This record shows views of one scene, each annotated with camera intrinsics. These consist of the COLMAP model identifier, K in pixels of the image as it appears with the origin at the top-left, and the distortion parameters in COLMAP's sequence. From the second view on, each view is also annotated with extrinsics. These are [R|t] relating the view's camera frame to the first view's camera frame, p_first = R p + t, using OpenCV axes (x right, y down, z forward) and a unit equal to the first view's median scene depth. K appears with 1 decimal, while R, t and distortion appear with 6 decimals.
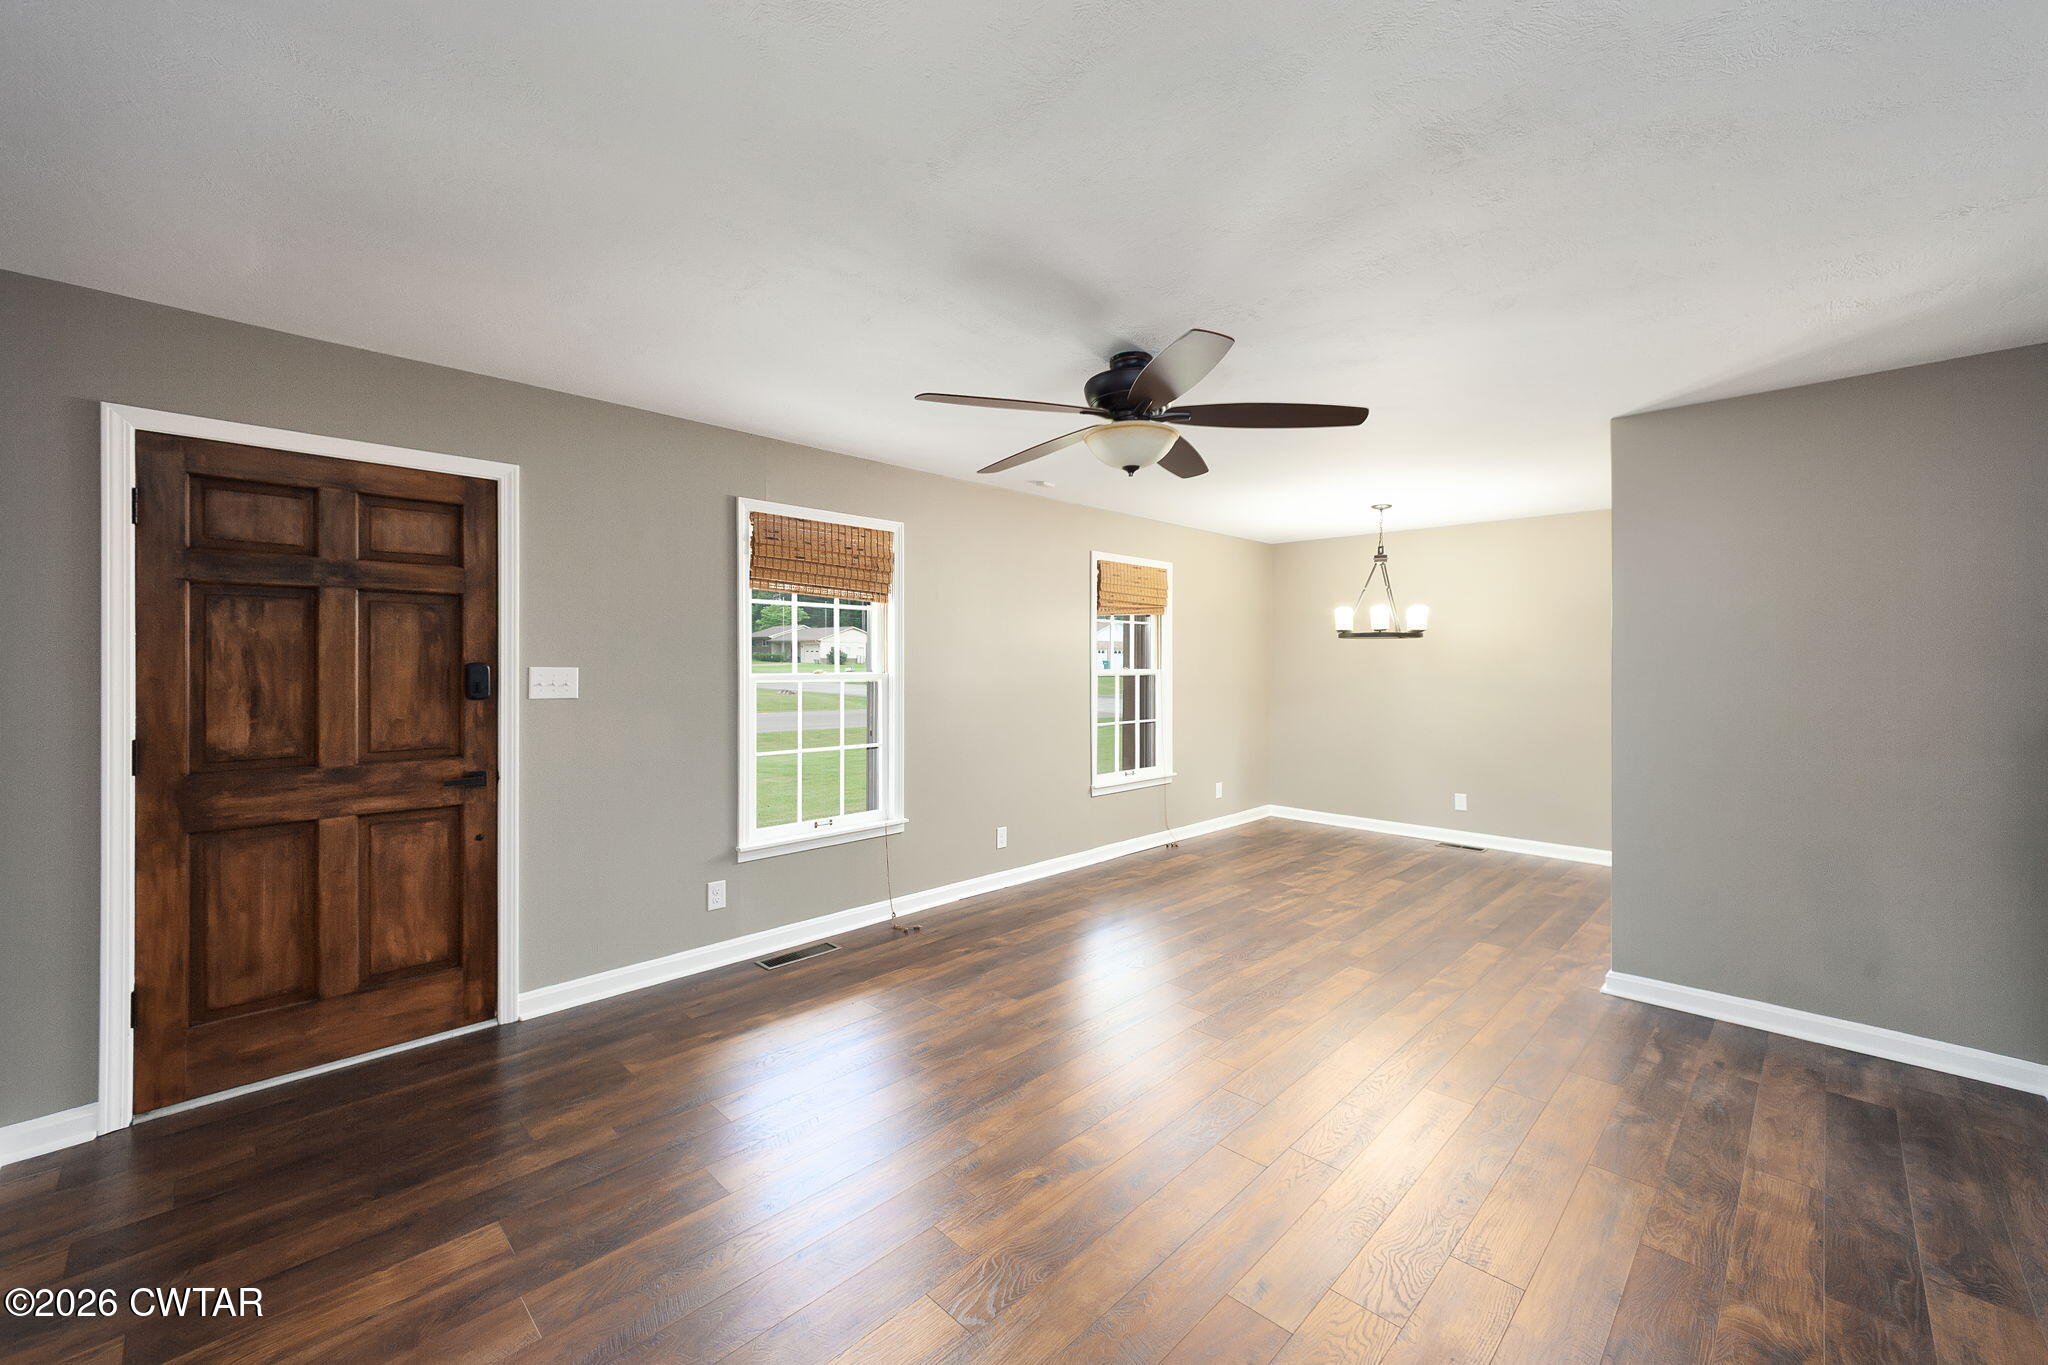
lens RADIAL K [[795.4, 0, 1041.4], [0, 795.4, 665.2], [0, 0, 1]] dist [0.003371, -0.002030]
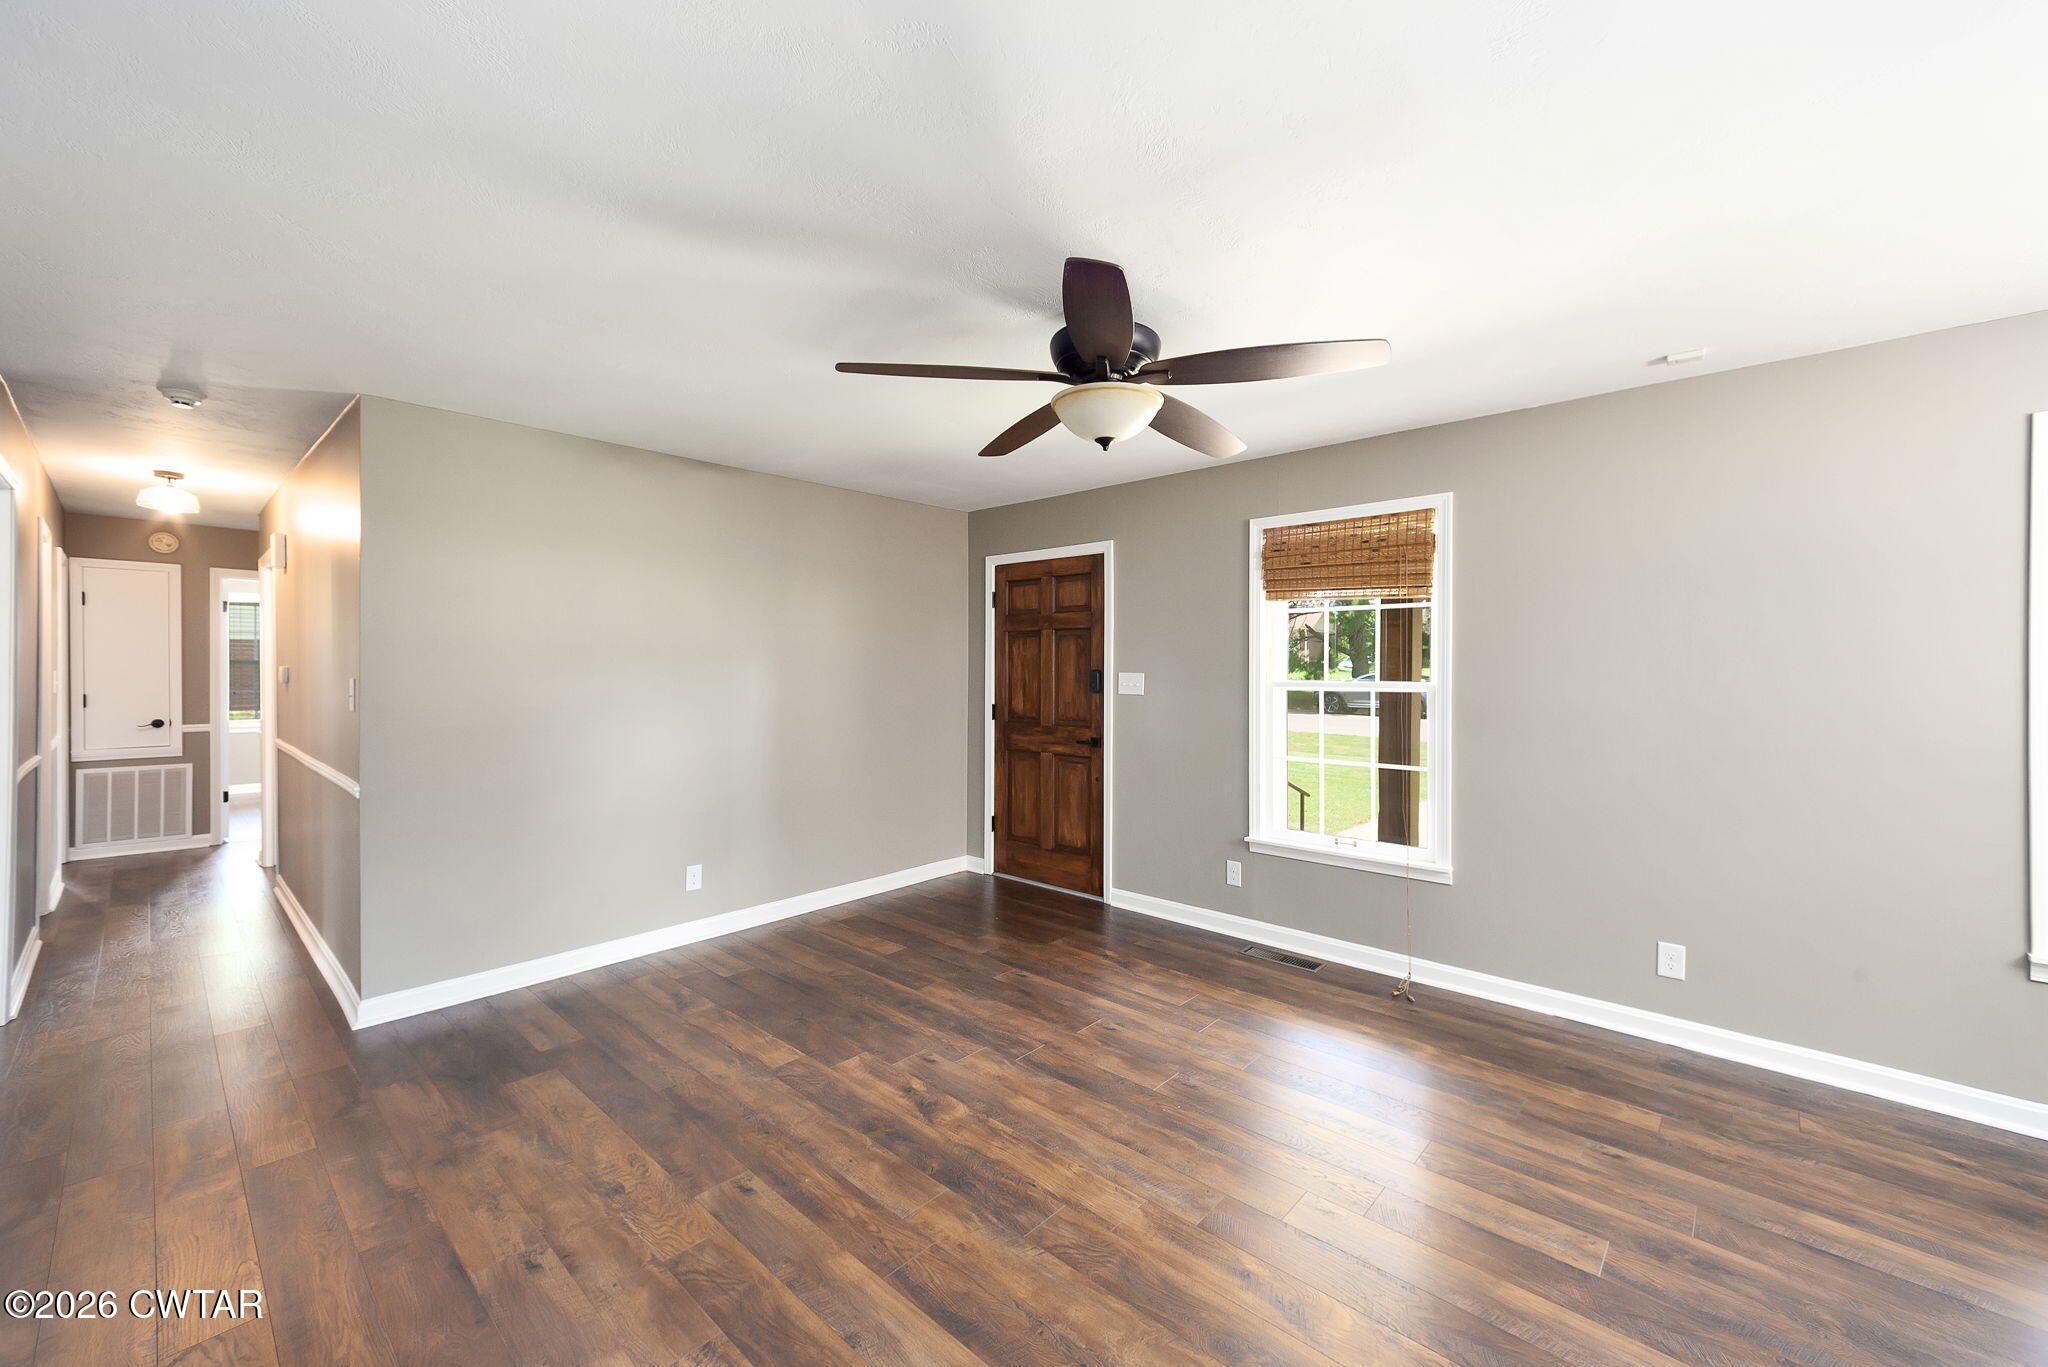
lens RADIAL K [[795.4, 0, 1036.2], [0, 795.4, 675.6], [0, 0, 1]] dist [0.003371, -0.002030]
pose [[0.042286, 0.006848, -0.999082, 0.898040], [-0.004642, 0.999967, 0.006657, -0.001462], [0.999095, 0.004357, 0.042317, 0.833714]]
